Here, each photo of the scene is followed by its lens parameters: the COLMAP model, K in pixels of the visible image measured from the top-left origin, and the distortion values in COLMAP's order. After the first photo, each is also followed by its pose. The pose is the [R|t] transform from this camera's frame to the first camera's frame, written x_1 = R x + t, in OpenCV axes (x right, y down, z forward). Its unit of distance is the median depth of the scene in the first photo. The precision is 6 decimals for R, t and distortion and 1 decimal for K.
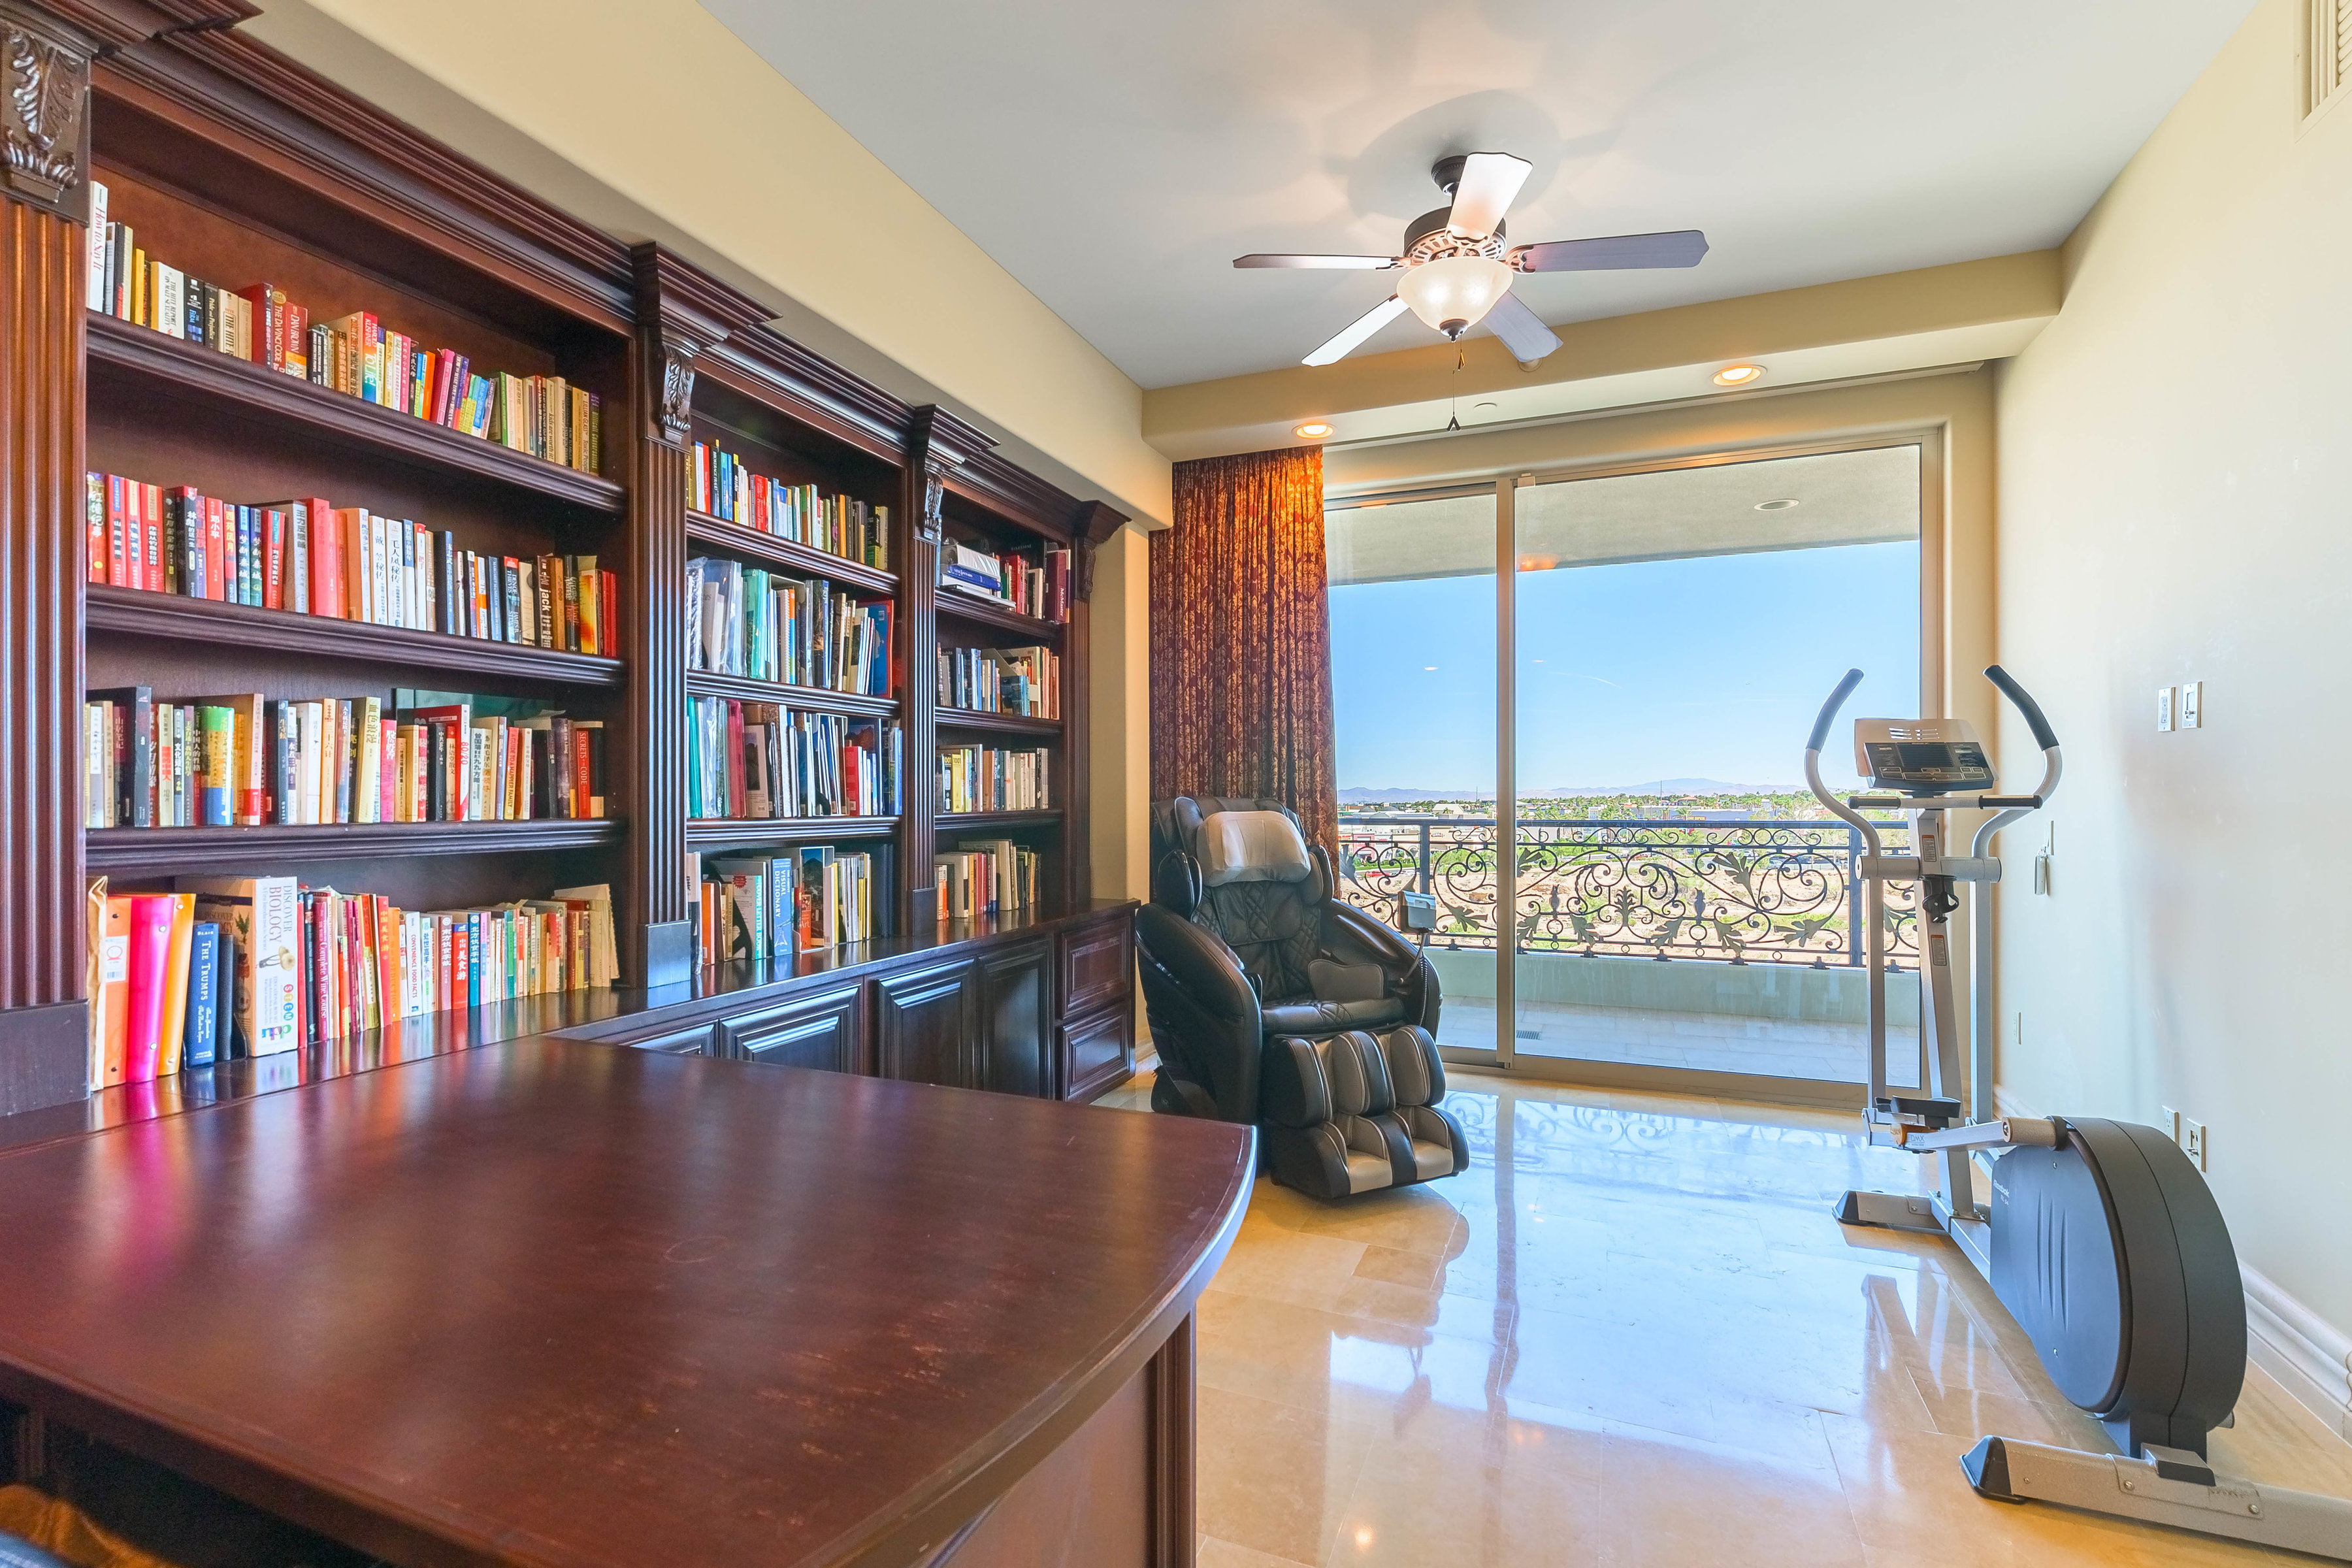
lens RADIAL K [[1040.8, 0, 1187.5], [0, 1040.8, 798.8], [0, 0, 1]] dist [-0.002731, -0.000326]
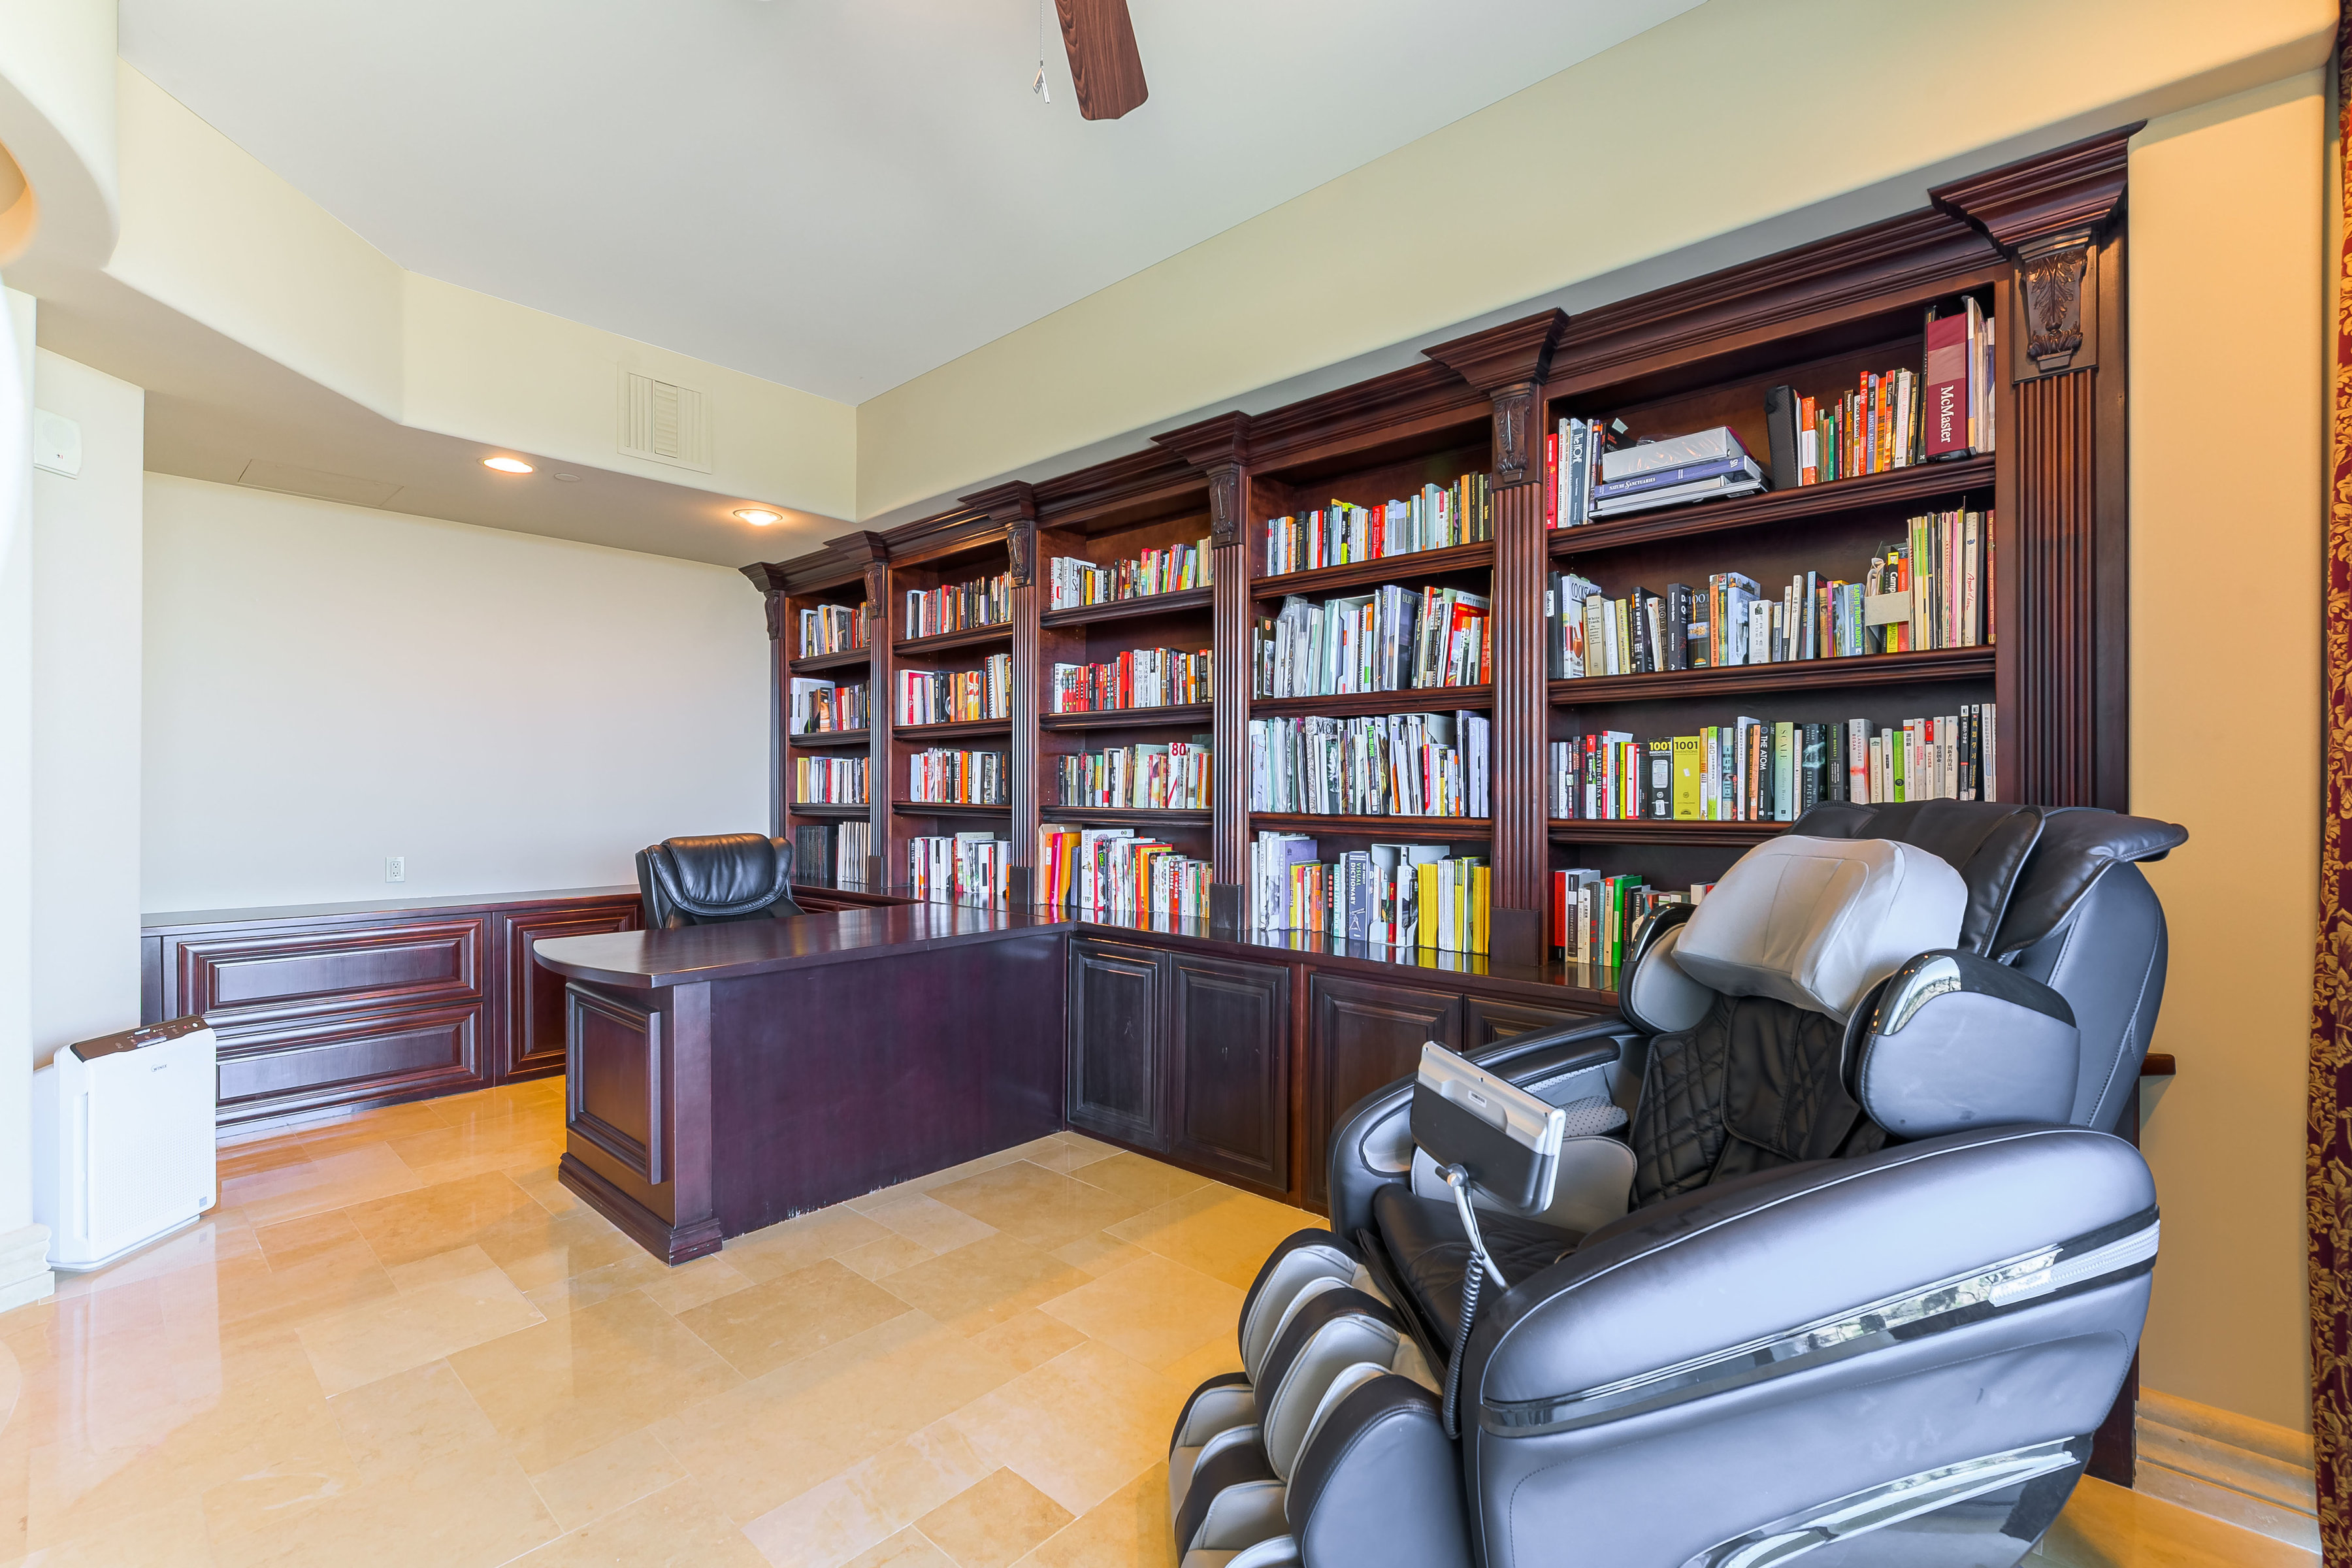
lens RADIAL K [[1040.8, 0, 1192.4], [0, 1040.8, 769.8], [0, 0, 1]] dist [-0.002731, -0.000326]
pose [[-0.348353, 0.002083, -0.937361, 0.791341], [0.009947, 0.999949, -0.001475, -0.033727], [0.937311, -0.009838, -0.348356, 1.365925]]
